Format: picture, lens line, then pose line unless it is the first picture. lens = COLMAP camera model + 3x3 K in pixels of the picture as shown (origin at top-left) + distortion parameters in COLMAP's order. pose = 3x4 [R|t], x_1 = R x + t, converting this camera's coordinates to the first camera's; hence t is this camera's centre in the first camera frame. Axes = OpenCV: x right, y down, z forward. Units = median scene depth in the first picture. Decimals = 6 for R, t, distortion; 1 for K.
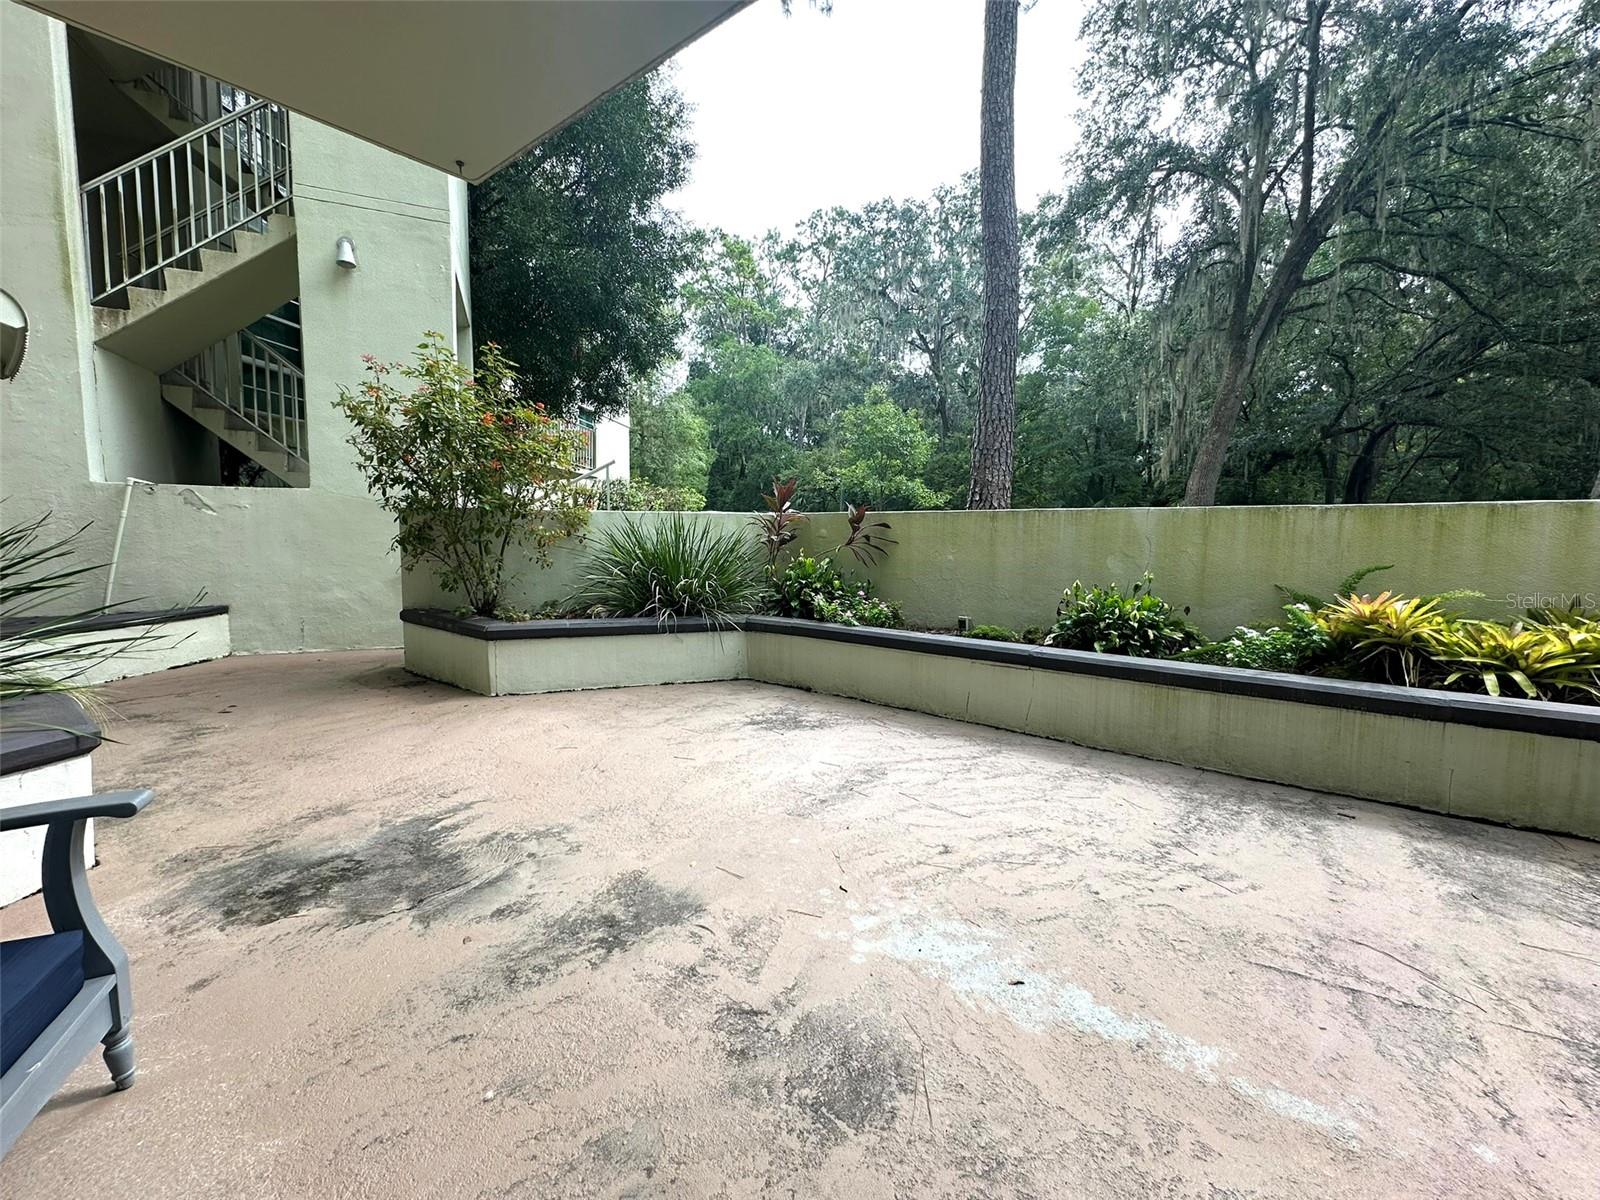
lens RADIAL K [[639.6, 0, 796.9], [0, 639.6, 596.3], [0, 0, 1]] dist [0.000454, -0.000034]
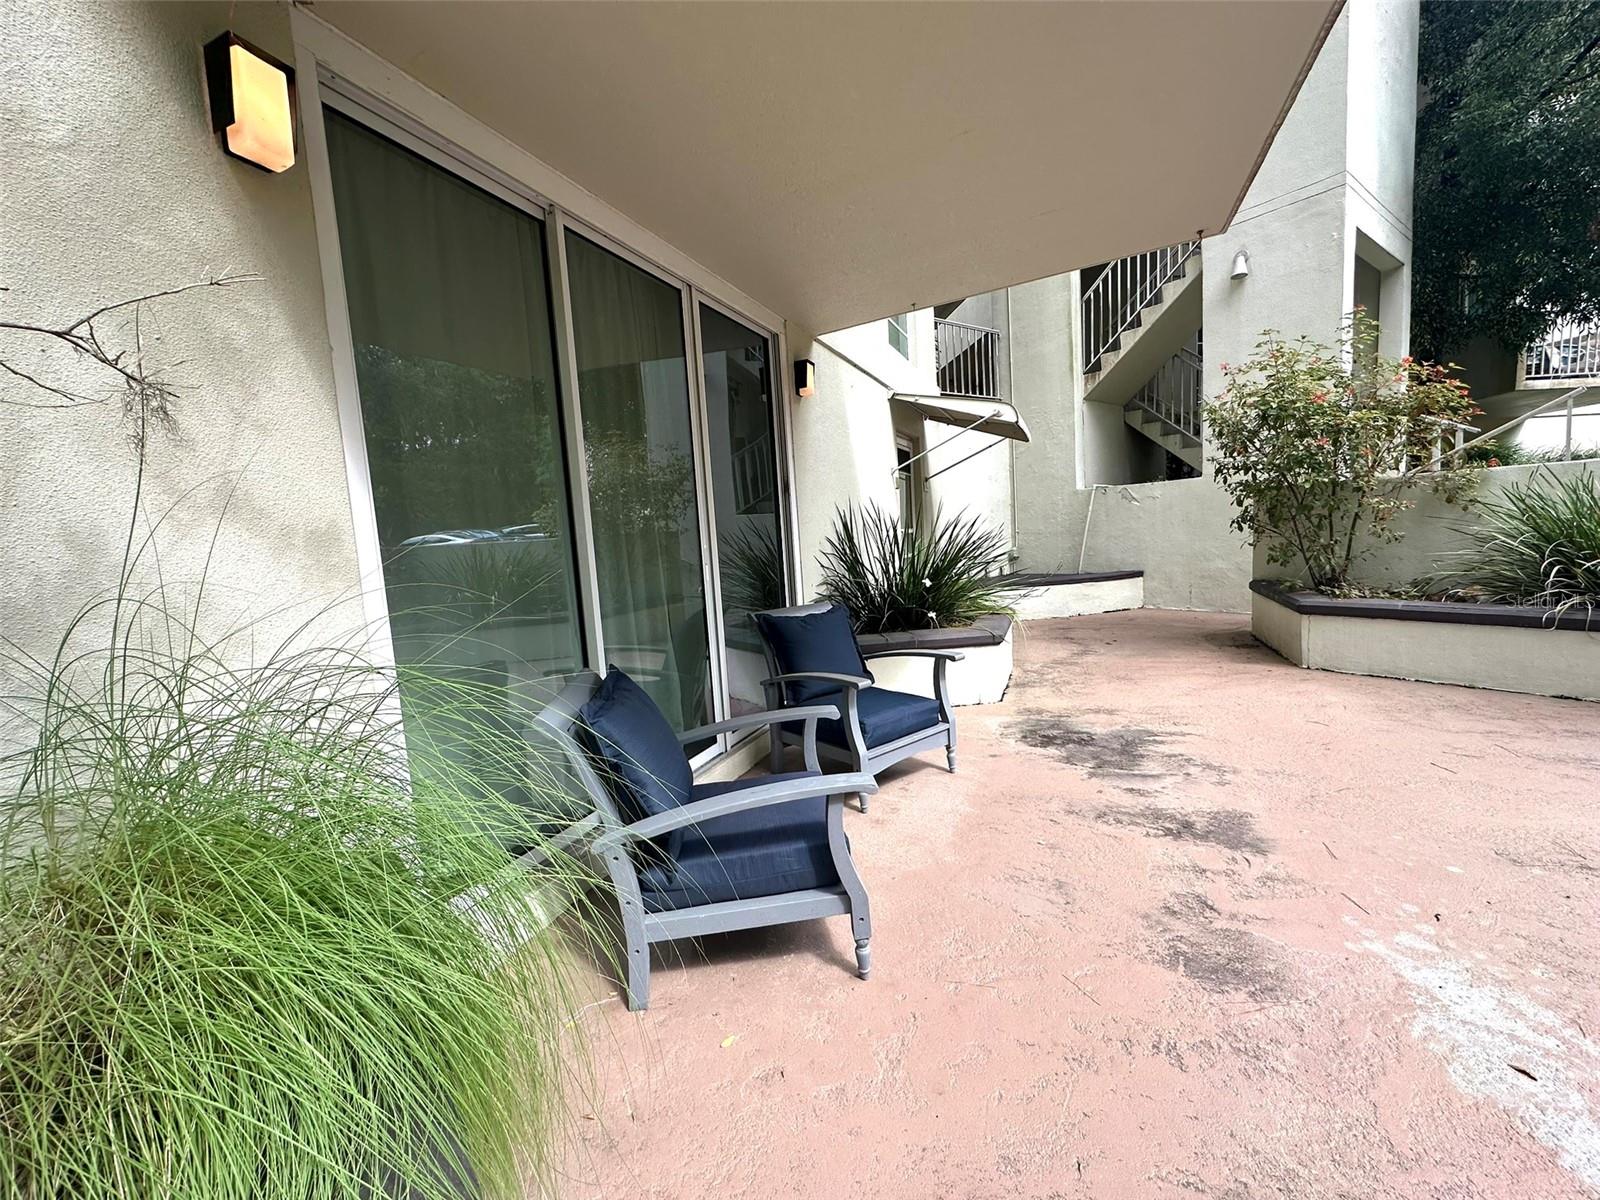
lens RADIAL K [[639.6, 0, 803.9], [0, 639.6, 595.5], [0, 0, 1]] dist [0.000454, -0.000034]
pose [[0.240765, 0.072306, -0.967886, 0.571392], [-0.019784, 0.997380, 0.069588, -0.030429], [0.970382, 0.002394, 0.241564, -0.067027]]
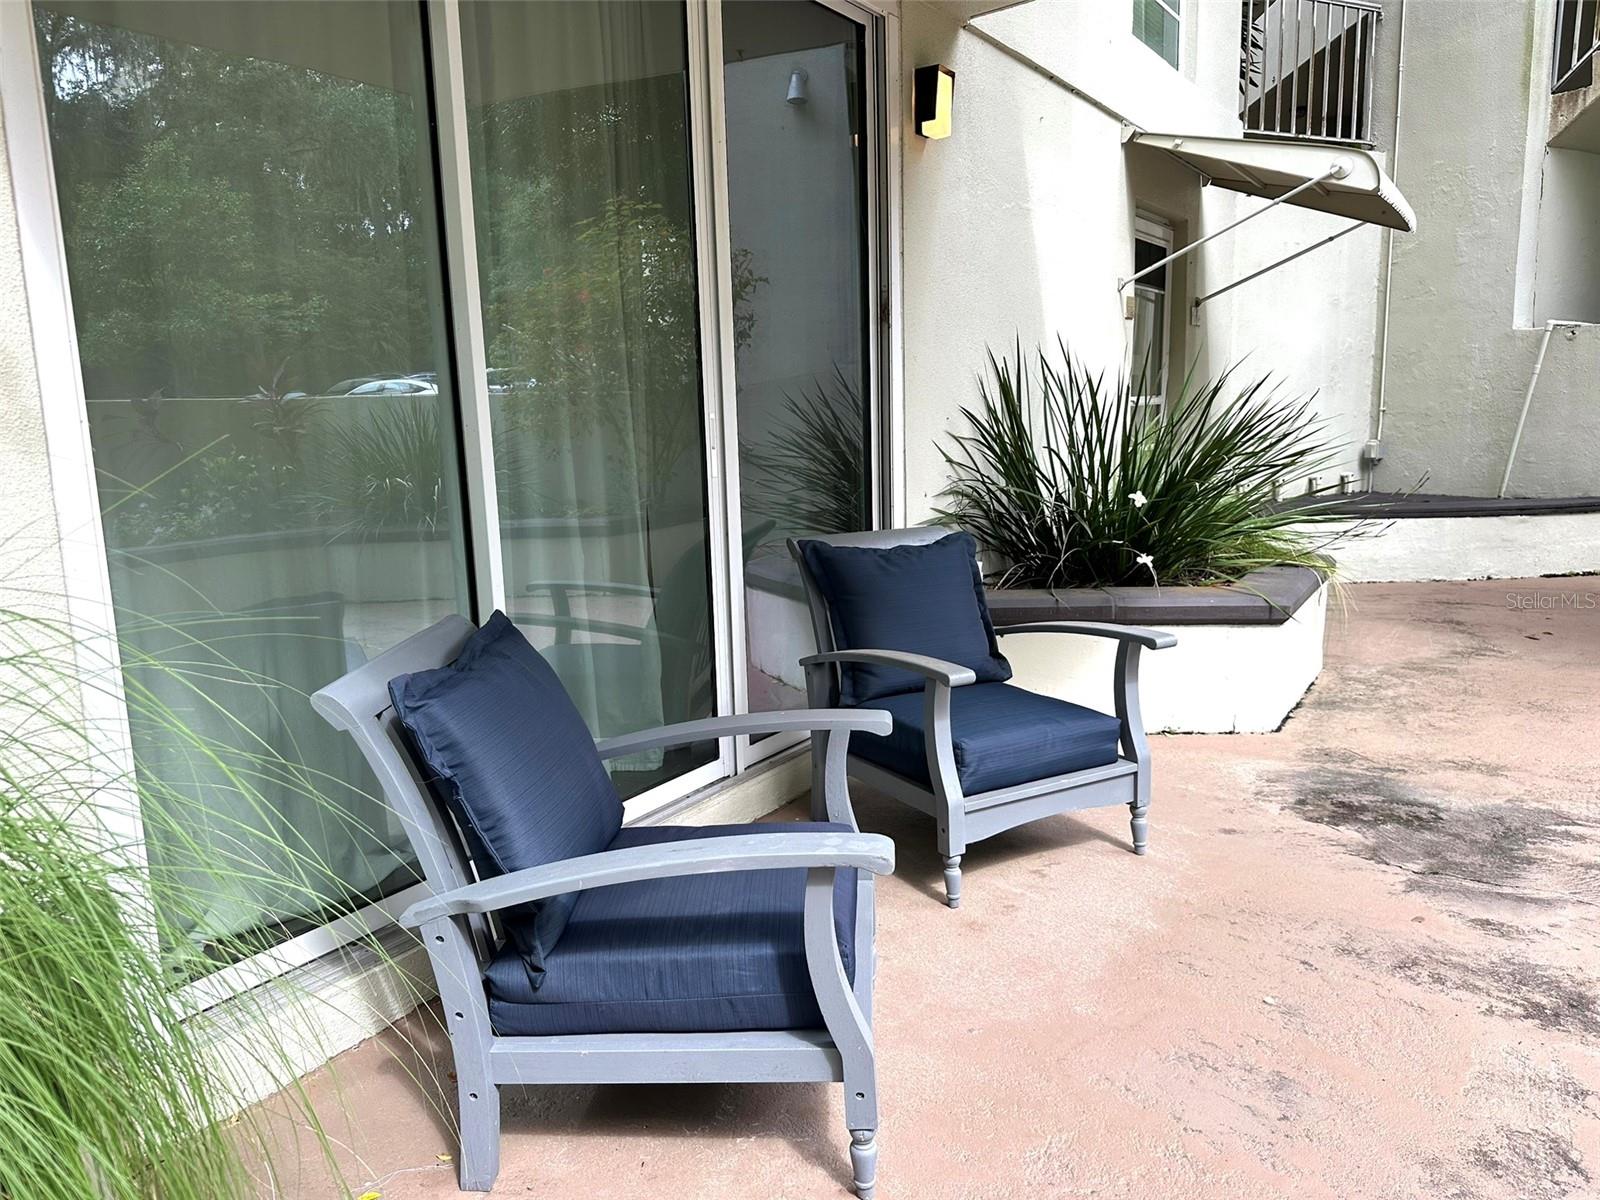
lens RADIAL K [[1131.4, 0, 807.0], [0, 1131.4, 594.3], [0, 0, 1]] dist [0.048511, -0.055258]
pose [[0.074301, 0.156141, -0.984936, 0.569577], [-0.061495, 0.986504, 0.151750, -0.033826], [0.995338, 0.049294, 0.082900, 0.055880]]
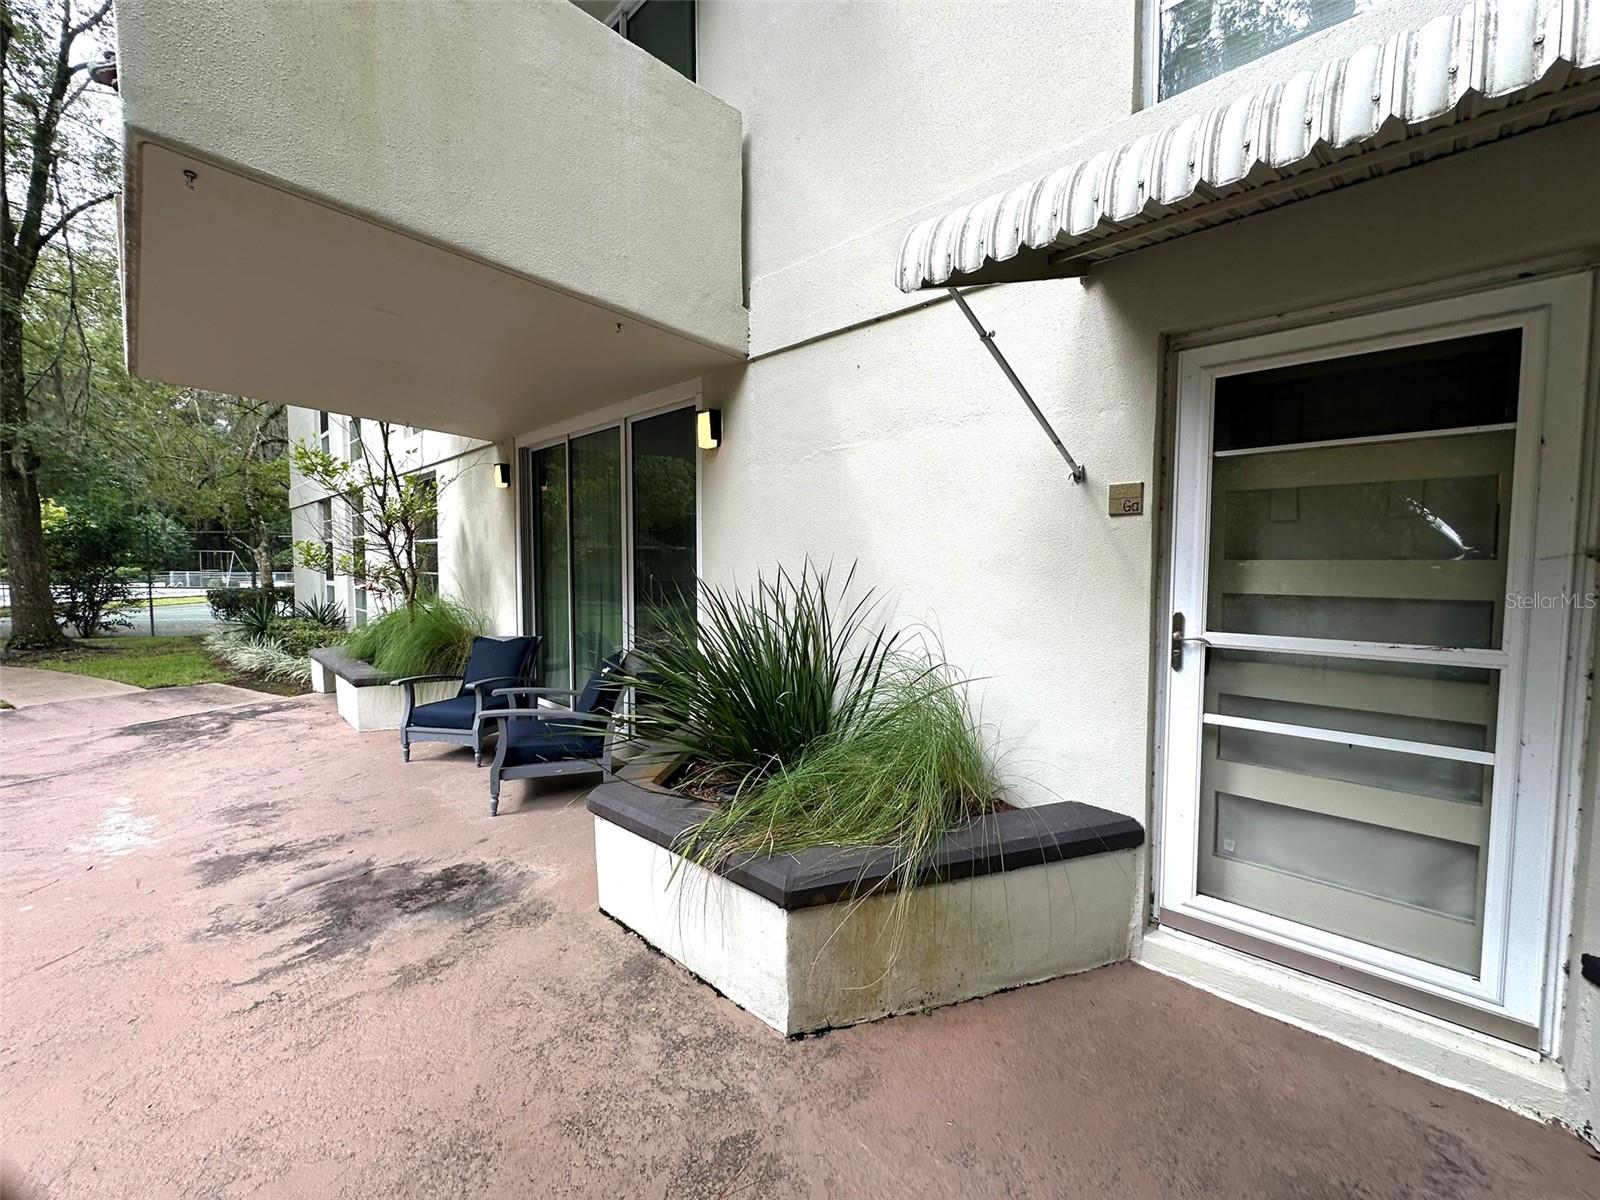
lens RADIAL K [[639.6, 0, 807.8], [0, 639.6, 597.9], [0, 0, 1]] dist [0.000454, -0.000034]
pose [[-0.994660, -0.011944, 0.102517, -1.378285], [0.003447, 0.988883, 0.148655, -0.292853], [-0.103153, 0.148215, -0.983561, 1.775700]]
